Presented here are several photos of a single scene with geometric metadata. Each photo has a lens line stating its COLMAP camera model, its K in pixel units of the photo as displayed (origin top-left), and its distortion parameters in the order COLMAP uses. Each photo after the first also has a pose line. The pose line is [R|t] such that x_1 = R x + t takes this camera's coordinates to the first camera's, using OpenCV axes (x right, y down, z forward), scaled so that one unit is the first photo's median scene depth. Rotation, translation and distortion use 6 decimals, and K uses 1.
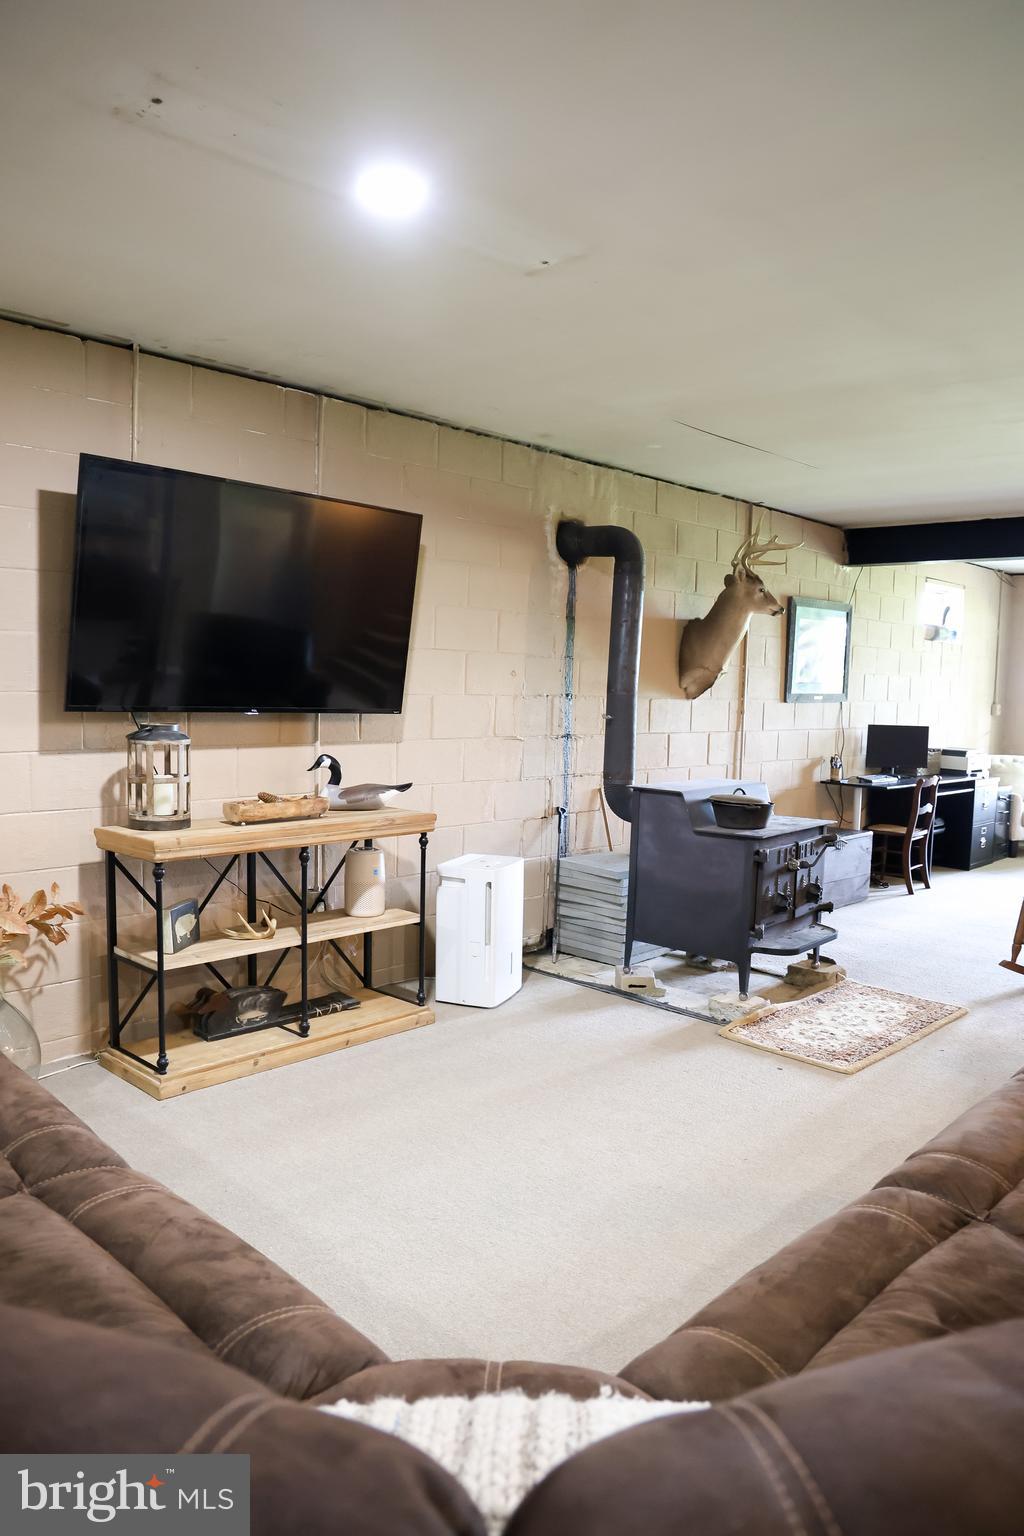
lens RADIAL K [[1056.3, 0, 512.1], [0, 1056.3, 775.1], [0, 0, 1]] dist [-0.072970, 0.018620]
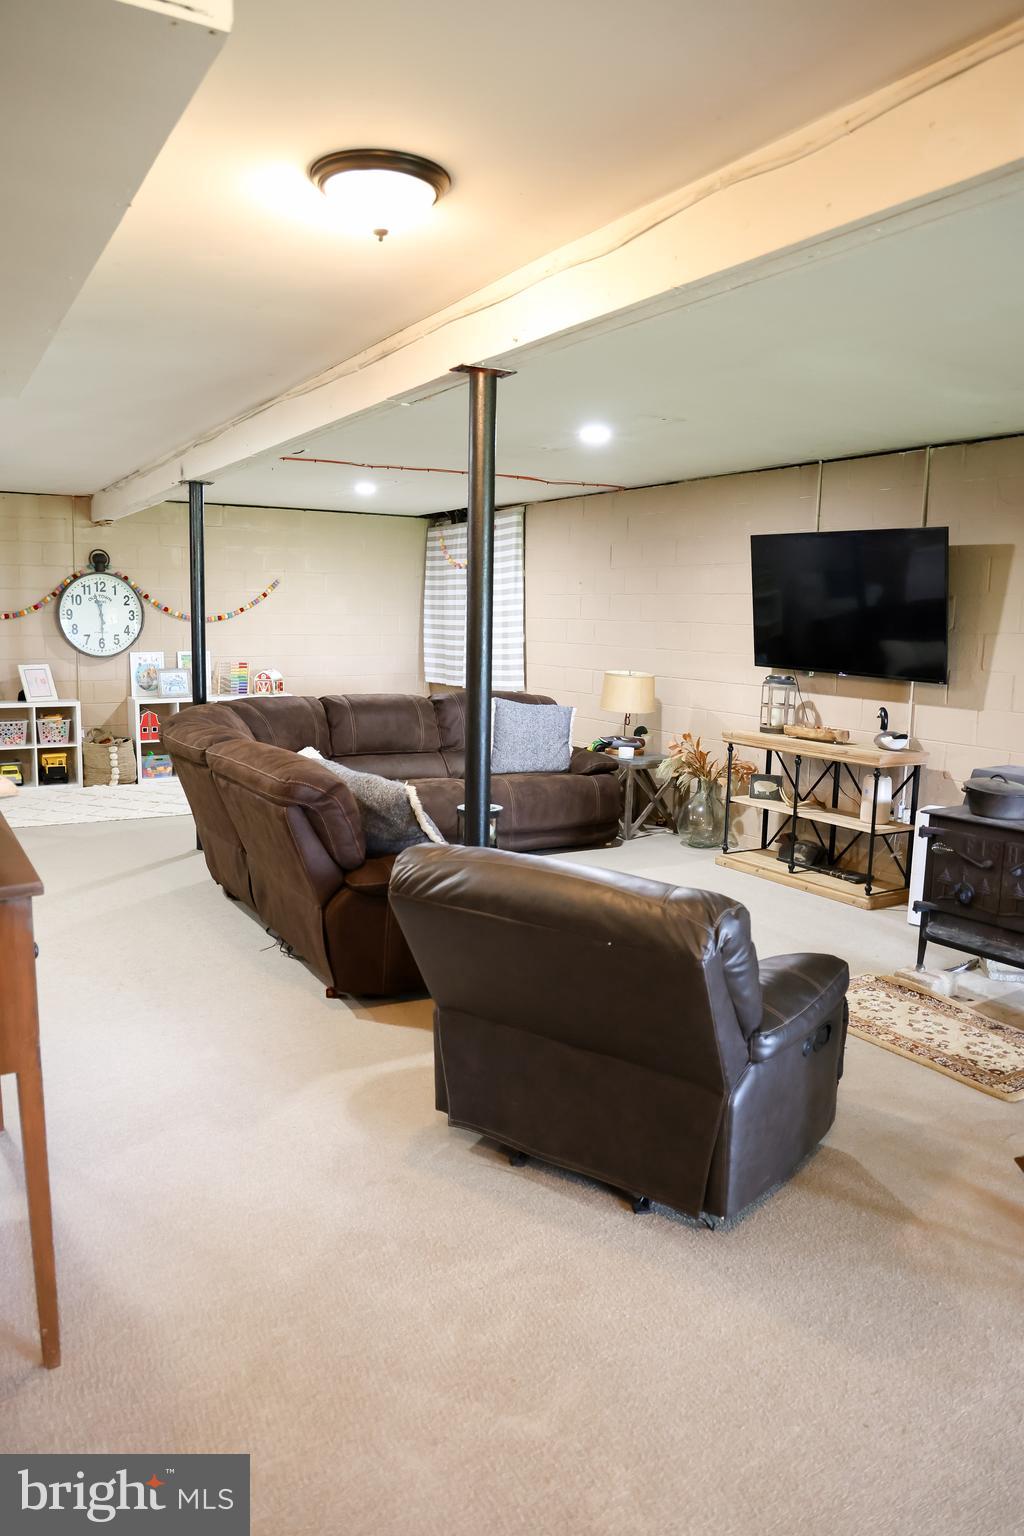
lens RADIAL K [[1056.3, 0, 511.3], [0, 1056.3, 767.9], [0, 0, 1]] dist [-0.072970, 0.018620]
pose [[-0.244971, 0.109901, -0.963281, 1.360756], [-0.119064, 0.982624, 0.142387, -0.083048], [0.962192, 0.149572, -0.227629, 0.874092]]
